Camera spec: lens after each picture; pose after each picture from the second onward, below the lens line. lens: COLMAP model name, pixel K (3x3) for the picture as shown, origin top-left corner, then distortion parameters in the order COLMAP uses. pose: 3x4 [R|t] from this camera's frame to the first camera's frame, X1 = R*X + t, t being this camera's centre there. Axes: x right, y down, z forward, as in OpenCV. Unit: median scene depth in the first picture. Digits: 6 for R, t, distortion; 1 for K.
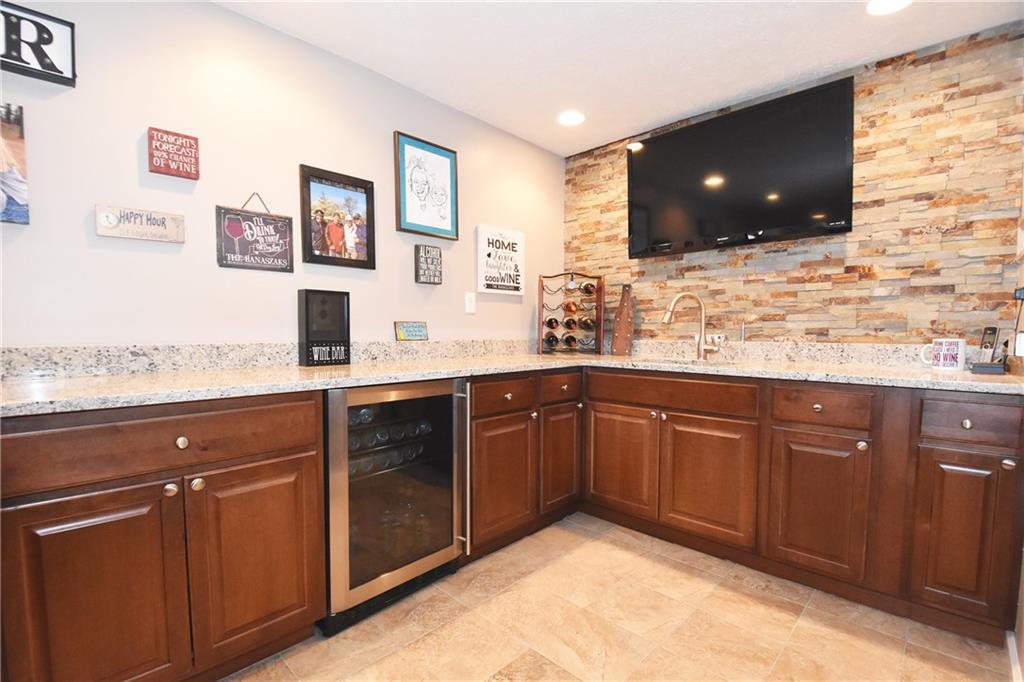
lens RADIAL K [[462.9, 0, 513.3], [0, 462.9, 346.2], [0, 0, 1]] dist [0.011382, -0.020497]
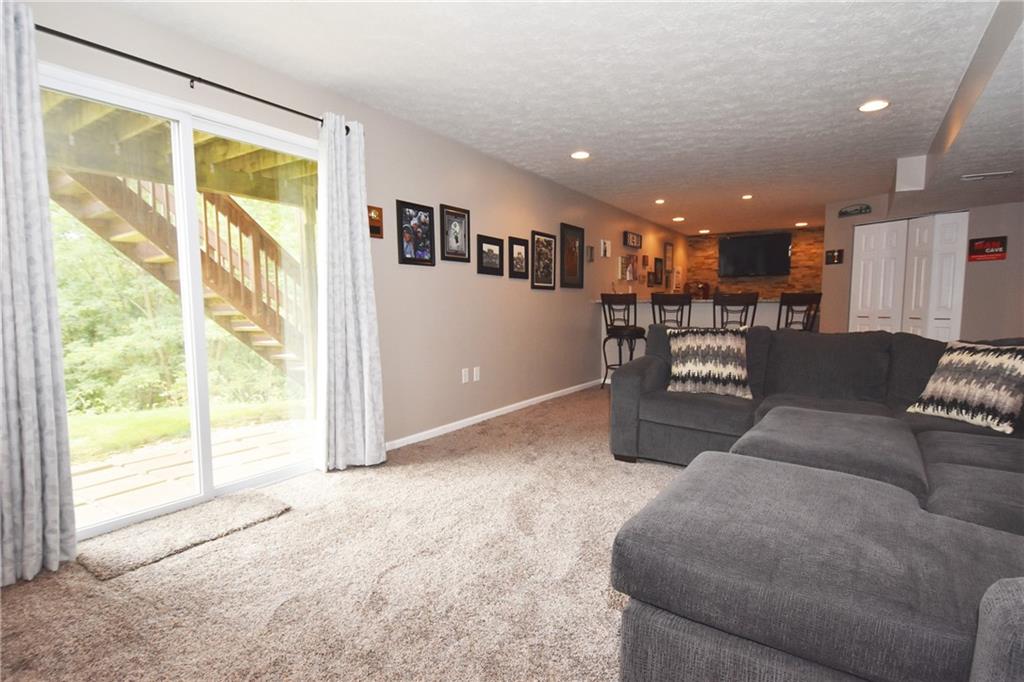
lens RADIAL K [[510.6, 0, 512.0], [0, 510.6, 341.0], [0, 0, 1]] dist [0.031147, -0.029518]
pose [[0.985947, -0.013878, 0.166482, -1.620284], [0.007043, 0.999111, 0.041573, 0.067832], [-0.166911, -0.039817, 0.985168, -2.032680]]
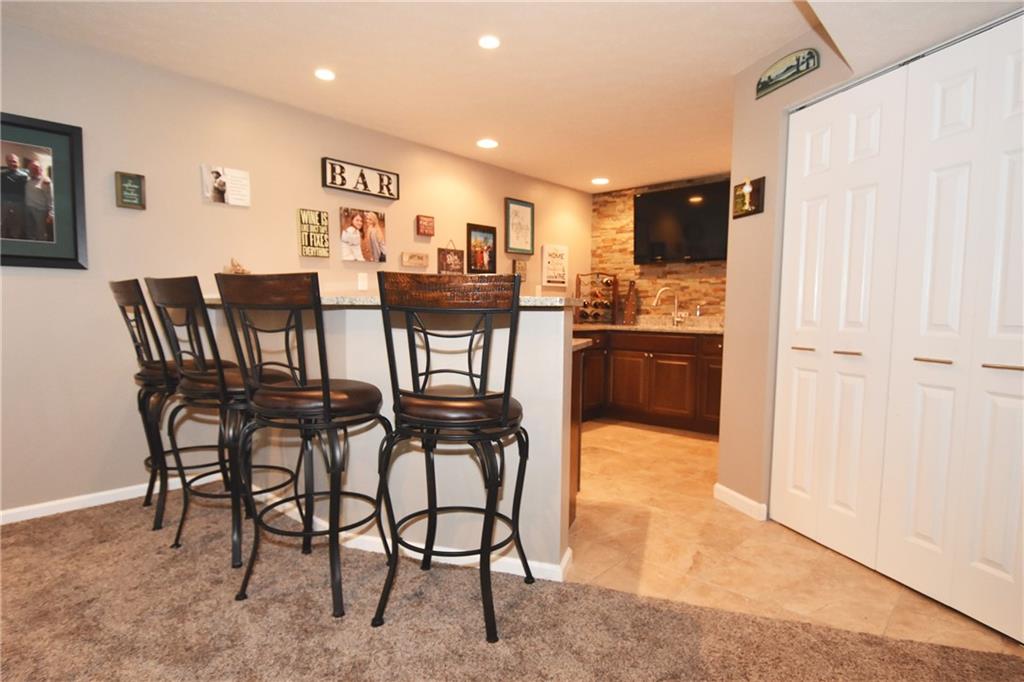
lens RADIAL K [[559.8, 0, 512.0], [0, 559.8, 341.0], [0, 0, 1]] dist [-0.002103, -0.000307]
pose [[0.999420, 0.006696, 0.033390, -0.246452], [-0.007487, 0.999693, 0.023619, 0.033949], [-0.033221, -0.023855, 0.999163, -0.972608]]
